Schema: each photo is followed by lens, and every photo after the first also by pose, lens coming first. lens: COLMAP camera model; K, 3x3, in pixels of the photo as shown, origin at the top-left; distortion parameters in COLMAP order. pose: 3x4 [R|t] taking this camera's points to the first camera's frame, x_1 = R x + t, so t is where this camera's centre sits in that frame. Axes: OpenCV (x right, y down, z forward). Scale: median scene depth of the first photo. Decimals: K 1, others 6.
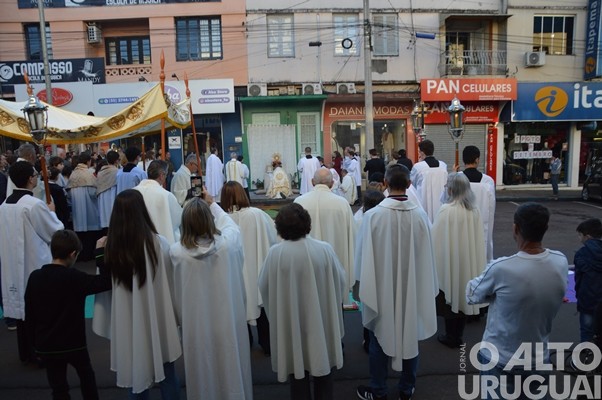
lens RADIAL K [[479.5, 0, 297.0], [0, 479.5, 221.2], [0, 0, 1]] dist [-0.167774, 0.129113]
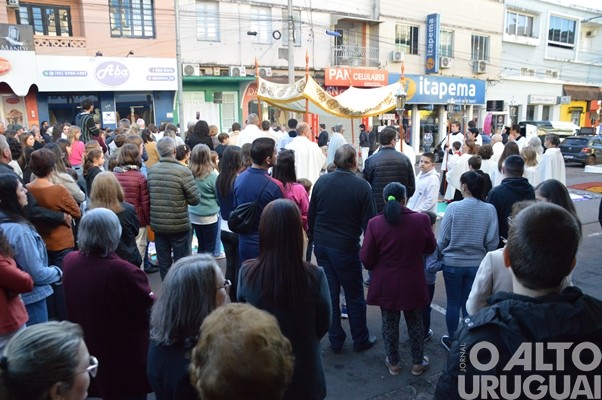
lens RADIAL K [[479.5, 0, 297.0], [0, 479.5, 221.2], [0, 0, 1]] dist [-0.167774, 0.129113]
pose [[0.890039, -0.081695, 0.448505, -0.377211], [0.059886, 0.996239, 0.062625, 0.018020], [-0.451934, -0.028880, 0.891584, -0.086452]]
